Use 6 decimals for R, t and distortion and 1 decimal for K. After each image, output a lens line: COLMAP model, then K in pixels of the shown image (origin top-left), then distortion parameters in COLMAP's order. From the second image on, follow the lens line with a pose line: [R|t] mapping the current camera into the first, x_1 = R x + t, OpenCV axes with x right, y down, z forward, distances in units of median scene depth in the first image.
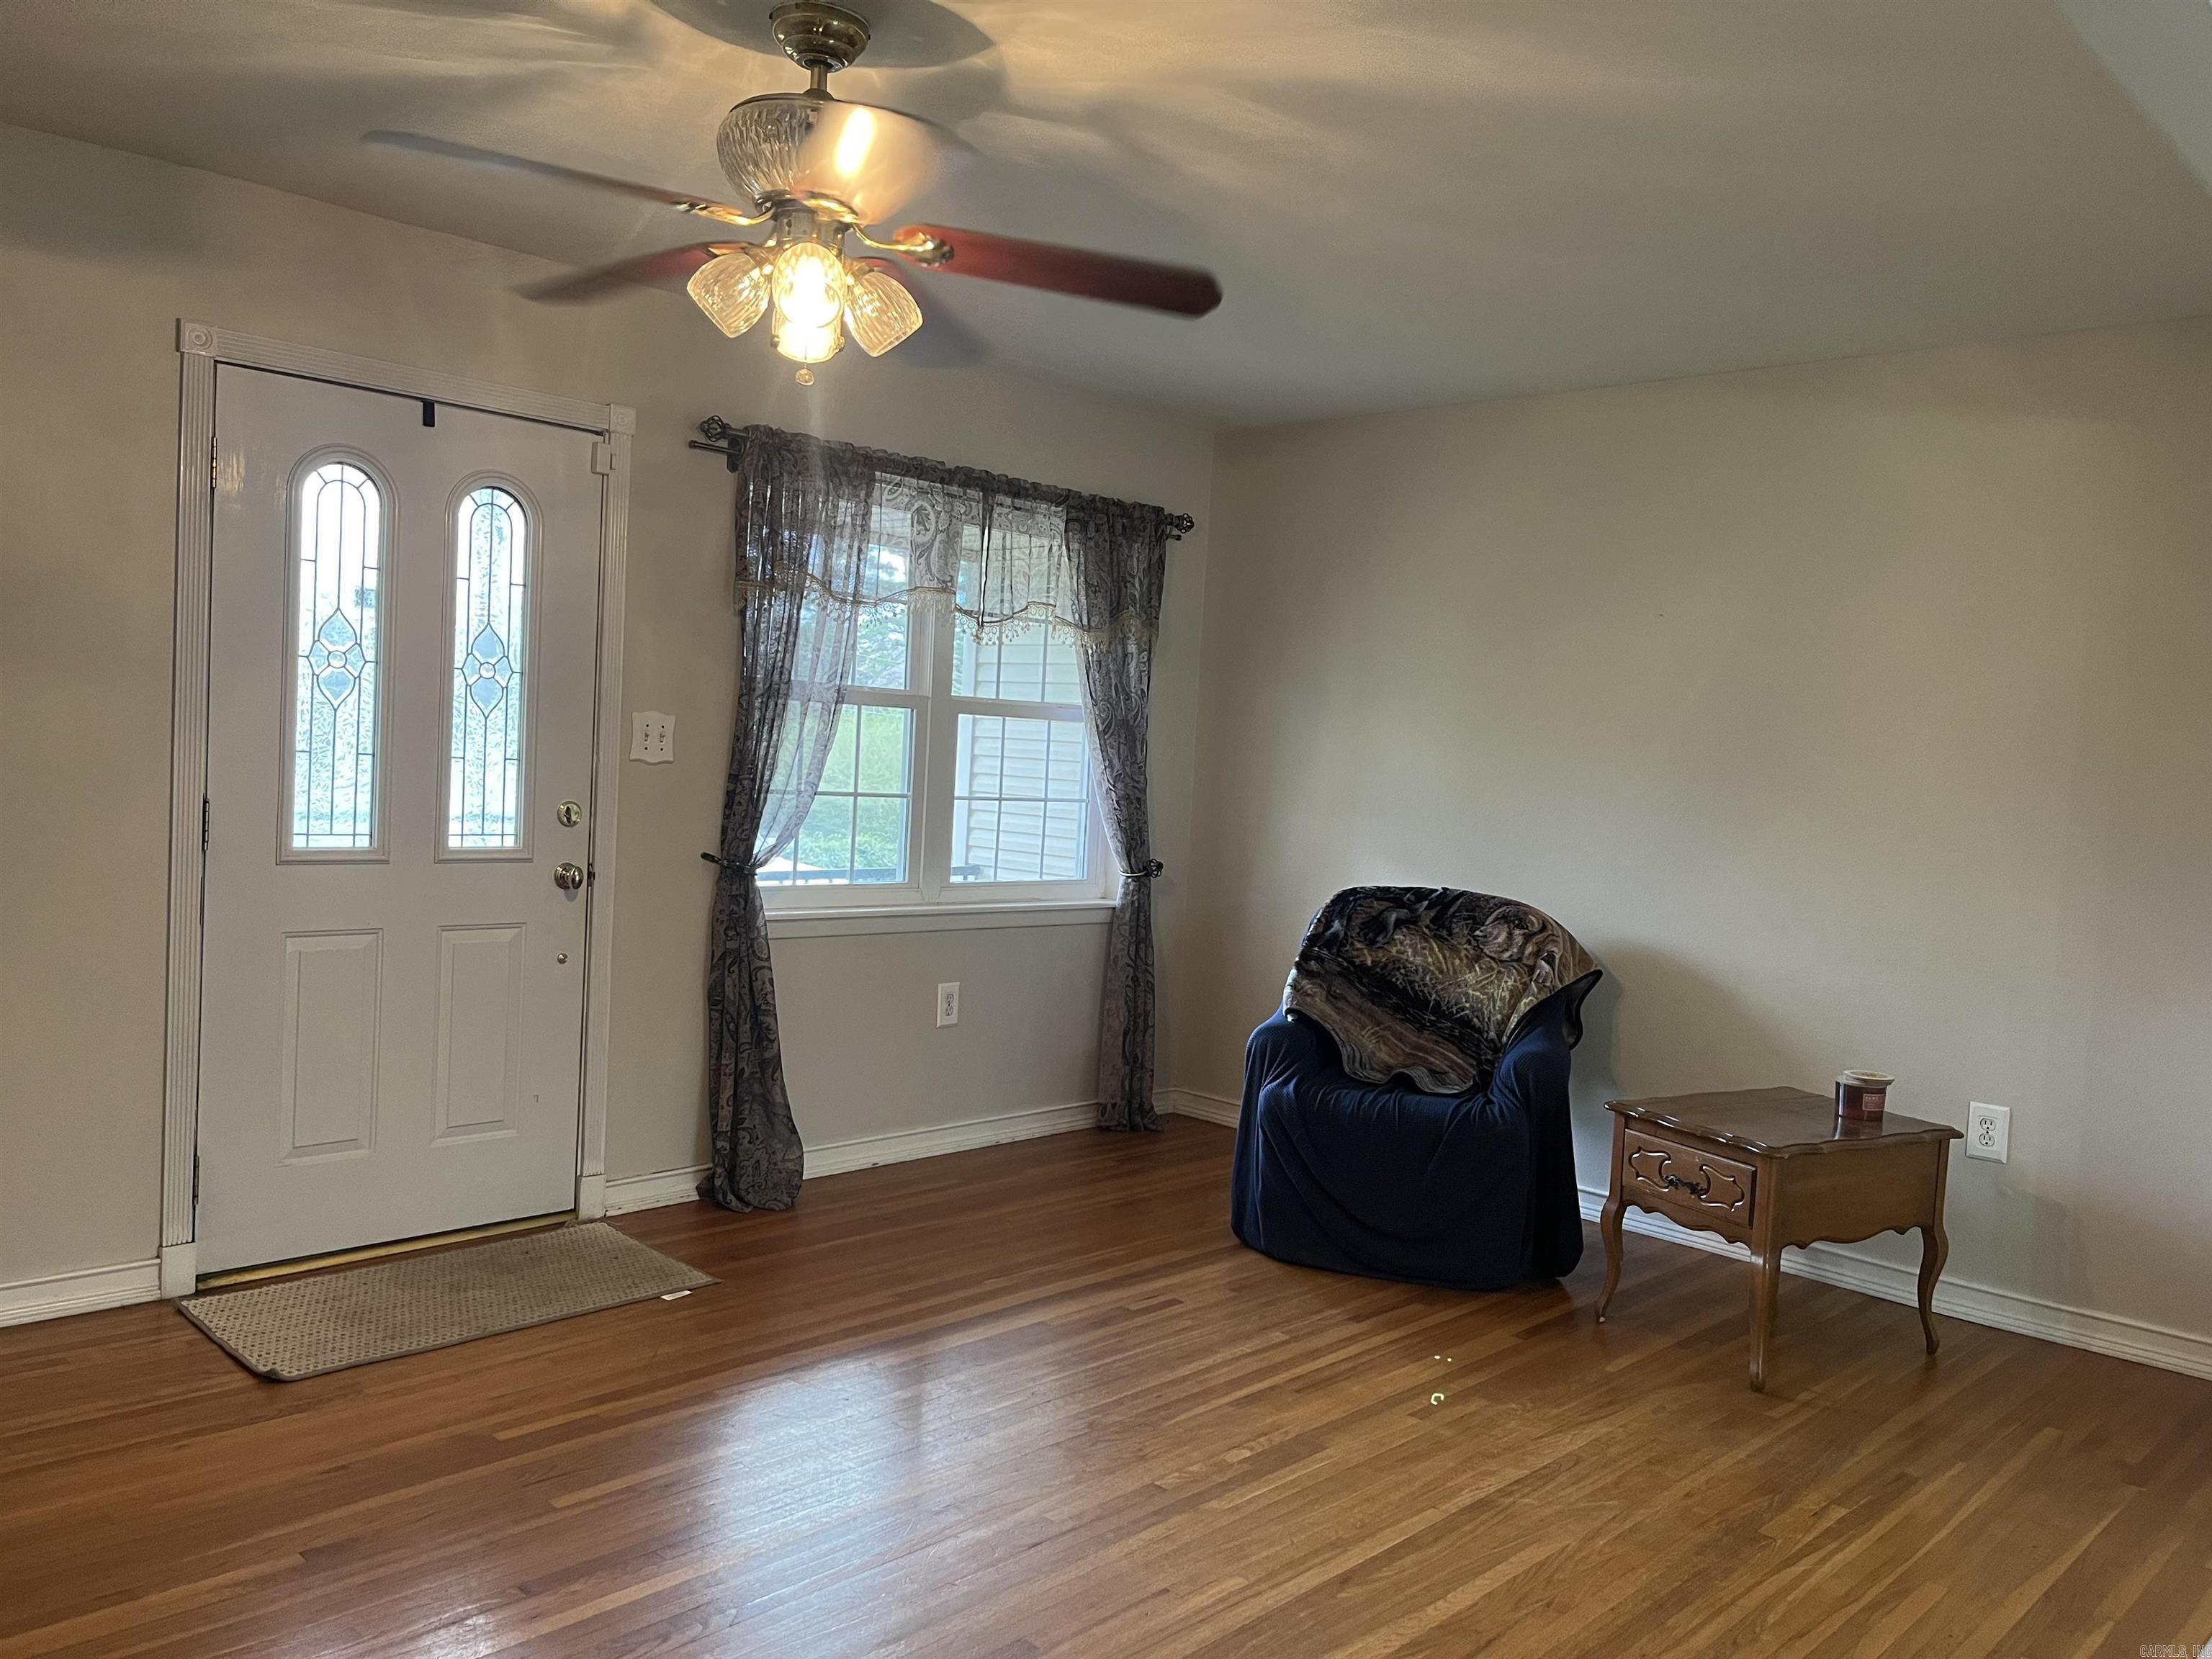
lens RADIAL K [[1659.0, 0, 1103.4], [0, 1659.0, 824.8], [0, 0, 1]] dist [0.008761, -0.009990]
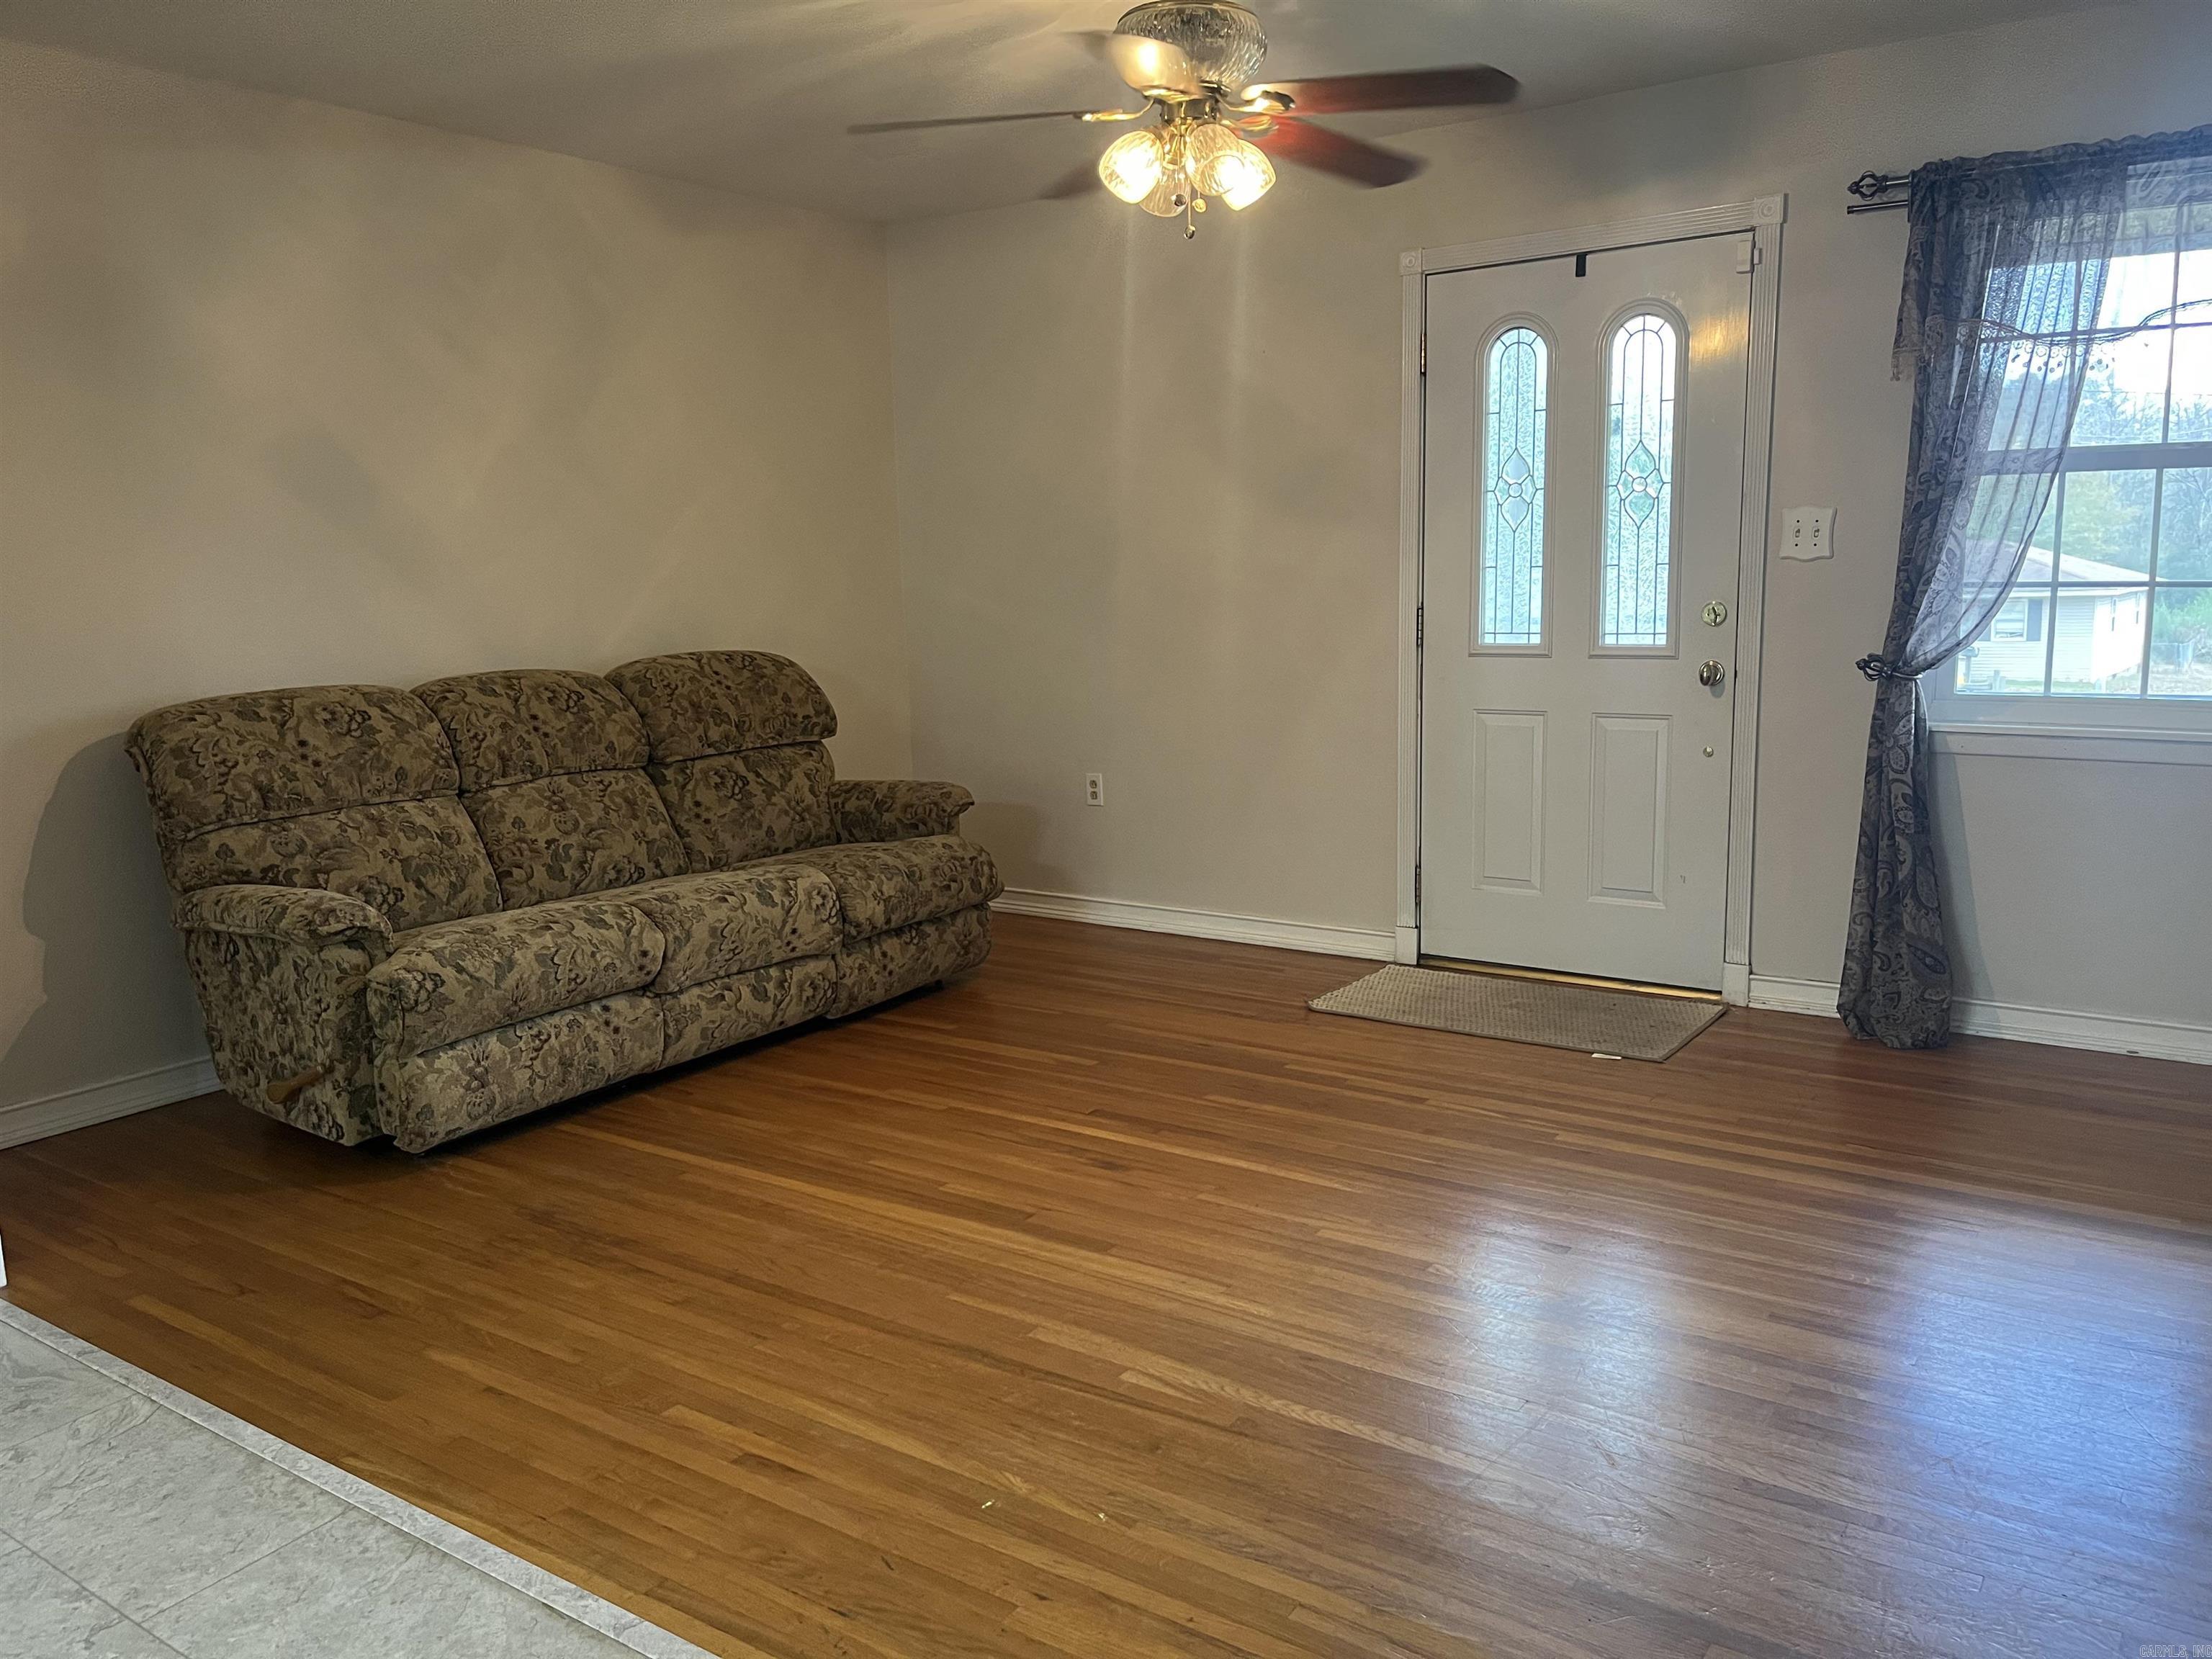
lens RADIAL K [[1659.0, 0, 1104.0], [0, 1659.0, 837.1], [0, 0, 1]] dist [0.008761, -0.009990]
pose [[0.146957, 0.104666, -0.983590, 0.692356], [-0.014407, 0.994507, 0.103676, 0.031531], [0.989038, -0.001065, 0.147658, 0.482094]]
